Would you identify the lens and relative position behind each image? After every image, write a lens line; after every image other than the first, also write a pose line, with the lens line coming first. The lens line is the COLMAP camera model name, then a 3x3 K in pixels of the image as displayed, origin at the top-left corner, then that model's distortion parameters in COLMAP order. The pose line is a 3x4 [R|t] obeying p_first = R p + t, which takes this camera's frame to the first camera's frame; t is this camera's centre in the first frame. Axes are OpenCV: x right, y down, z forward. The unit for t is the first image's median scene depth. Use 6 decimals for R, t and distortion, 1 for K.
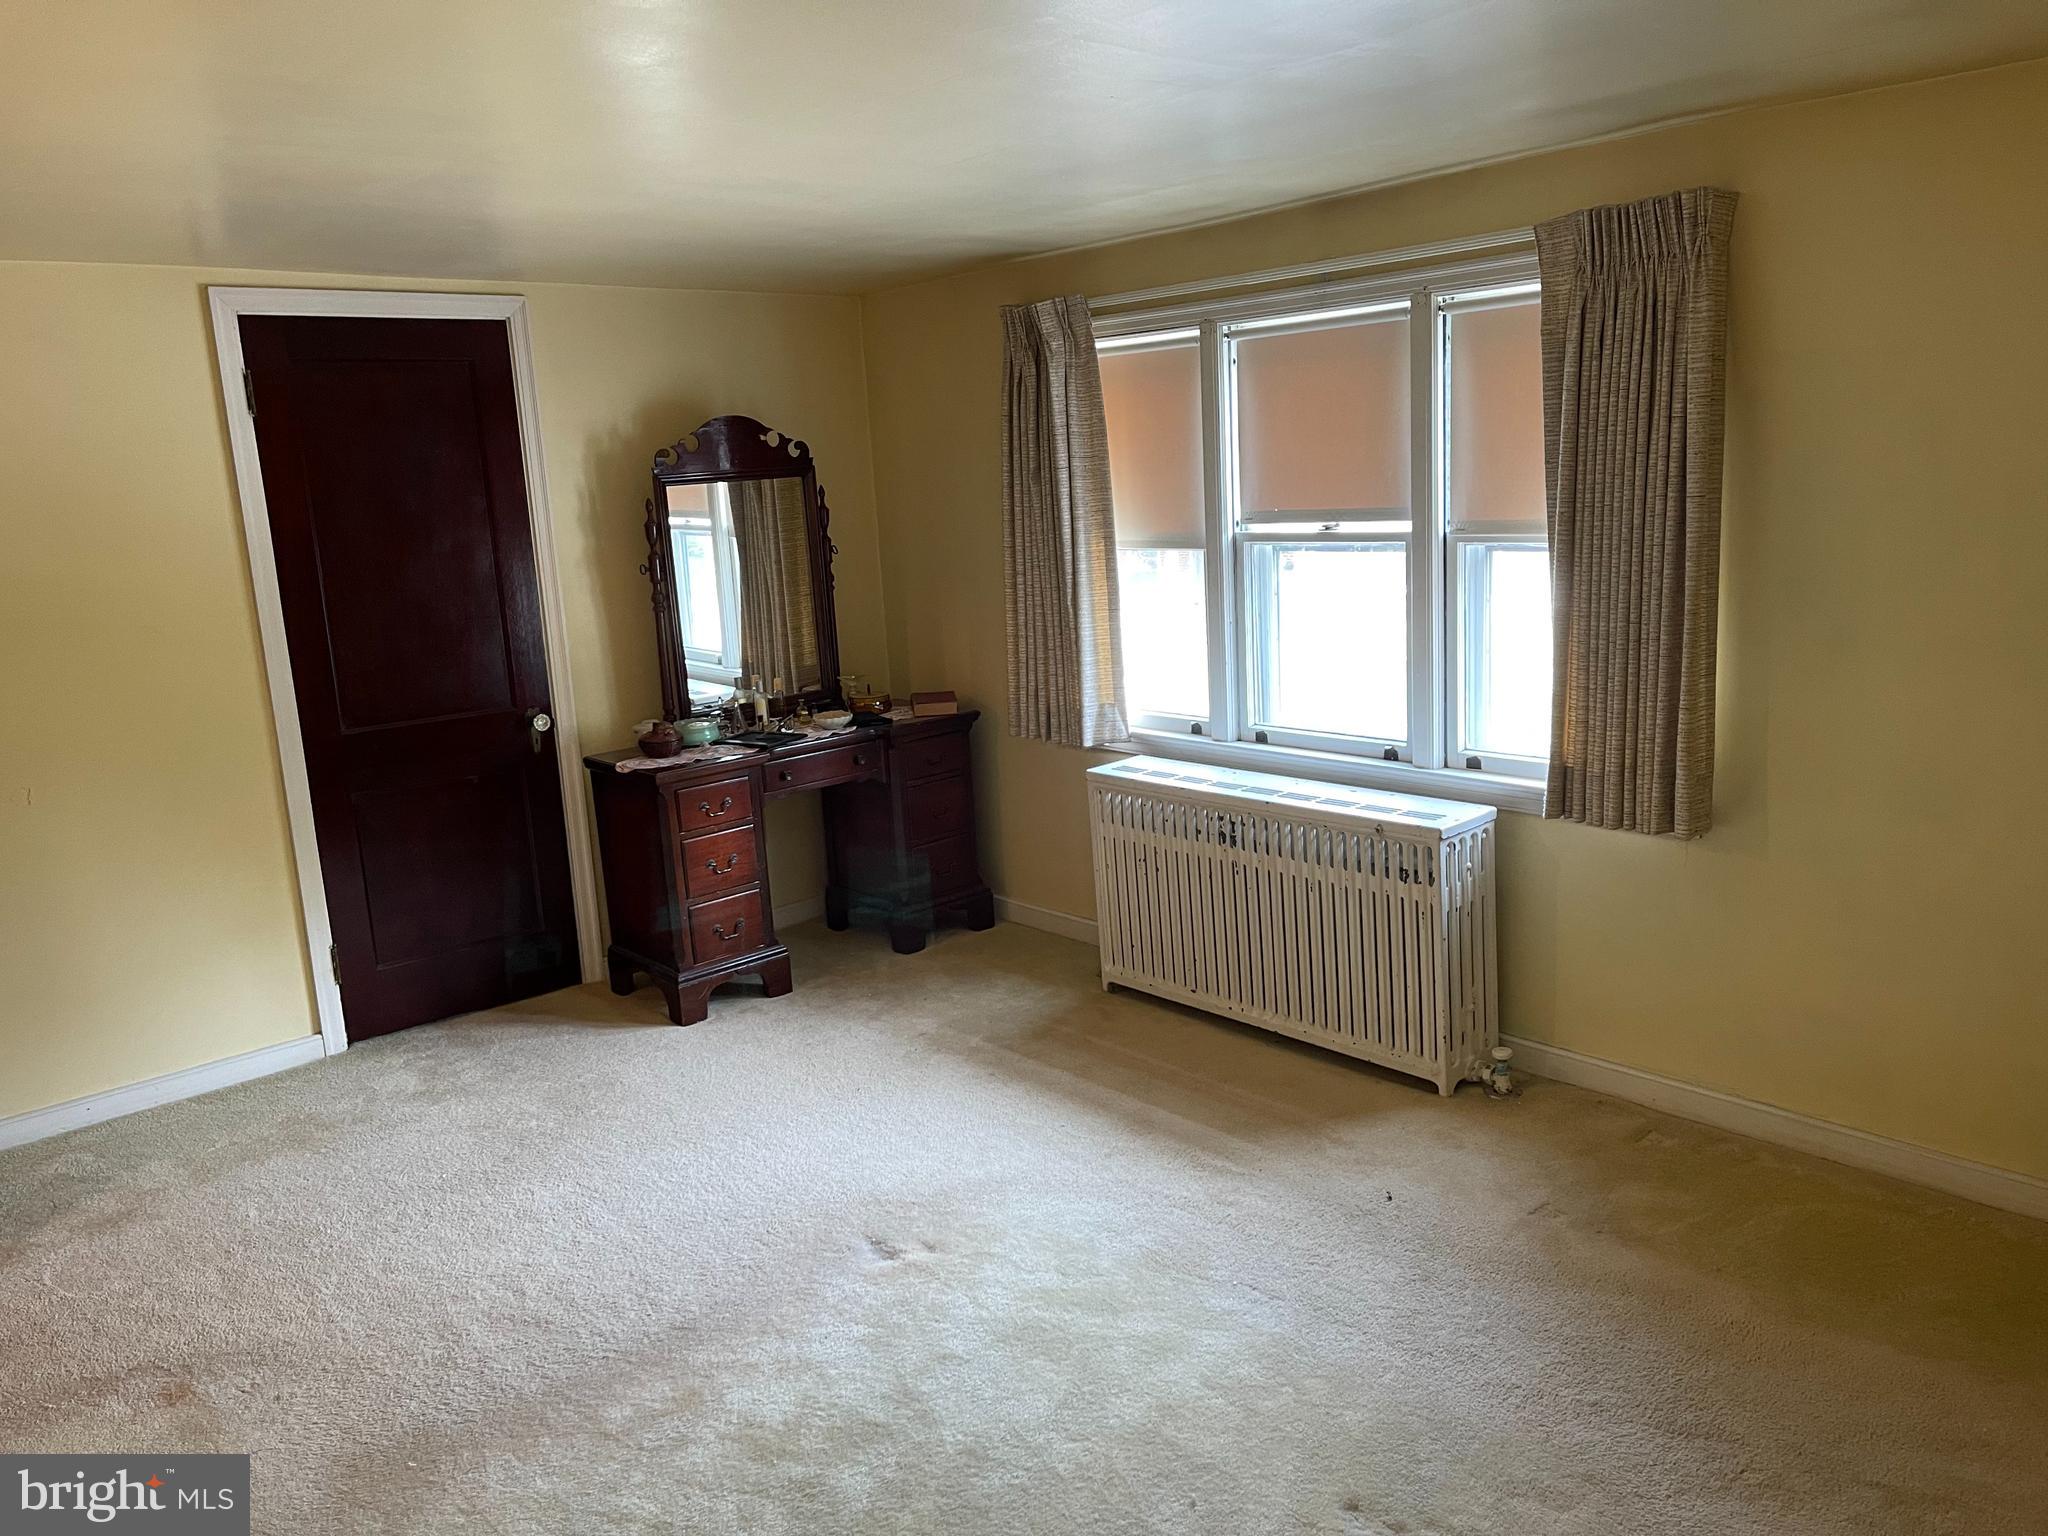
lens RADIAL K [[1547.7, 0, 1027.7], [0, 1547.7, 771.2], [0, 0, 1]] dist [0.048562, -0.037001]
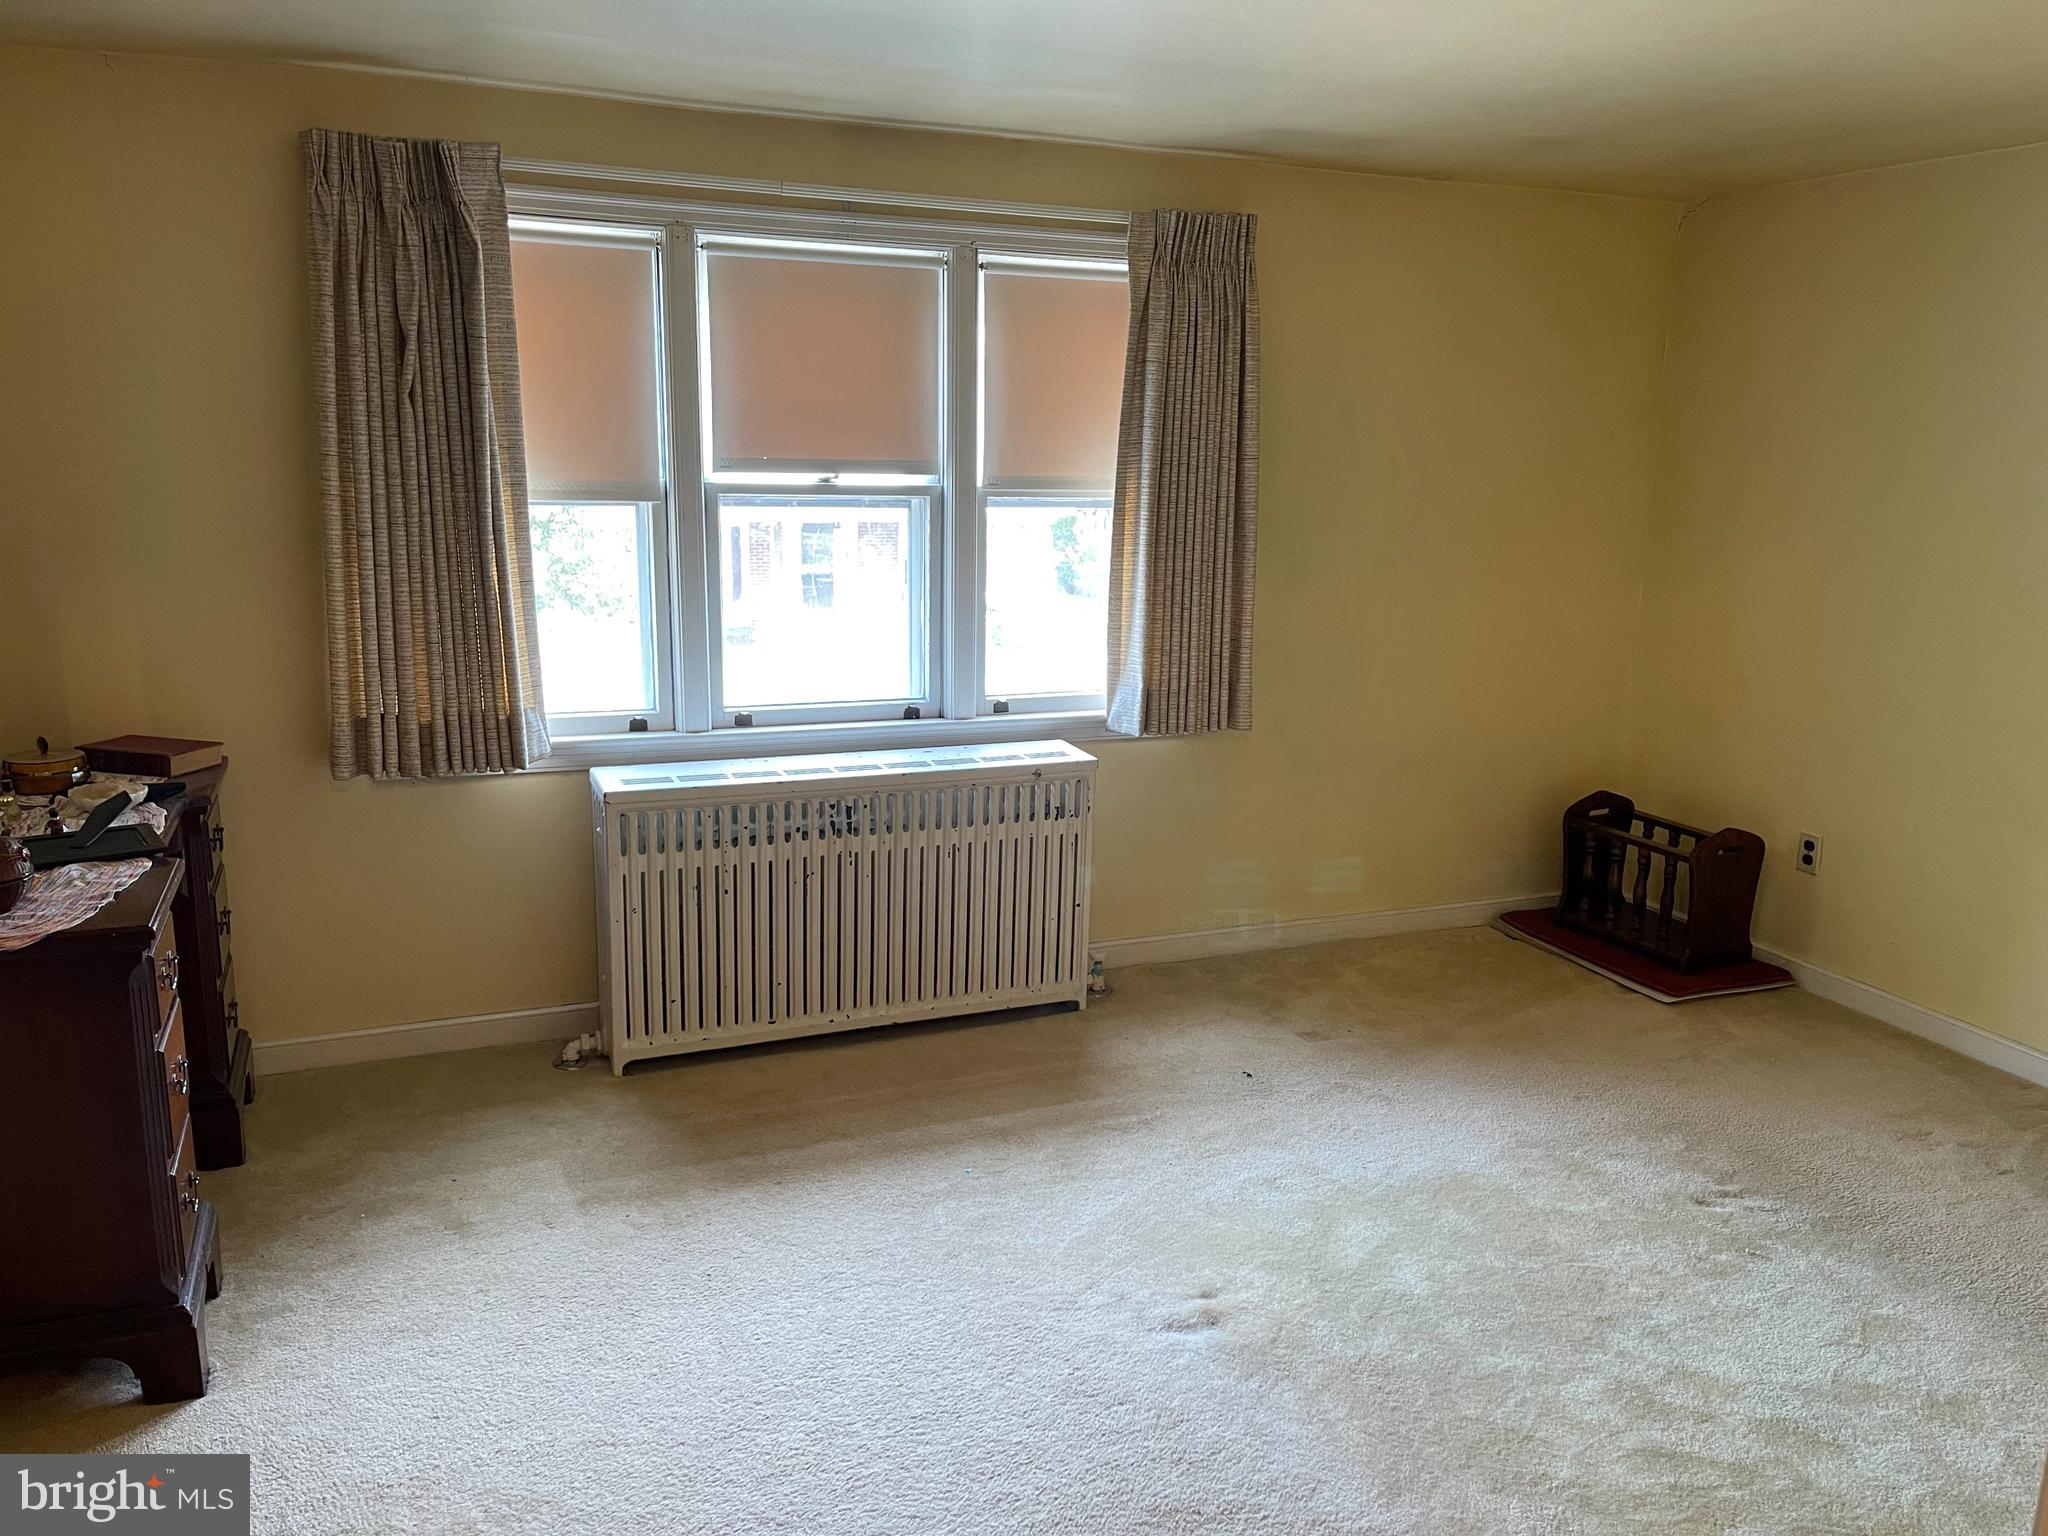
lens RADIAL K [[1547.7, 0, 1026.2], [0, 1547.7, 765.7], [0, 0, 1]] dist [0.048562, -0.037001]
pose [[0.315134, -0.137086, 0.939094, -0.664422], [0.150004, 0.984269, 0.093344, -0.057850], [-0.937118, 0.111452, 0.330740, 0.605186]]
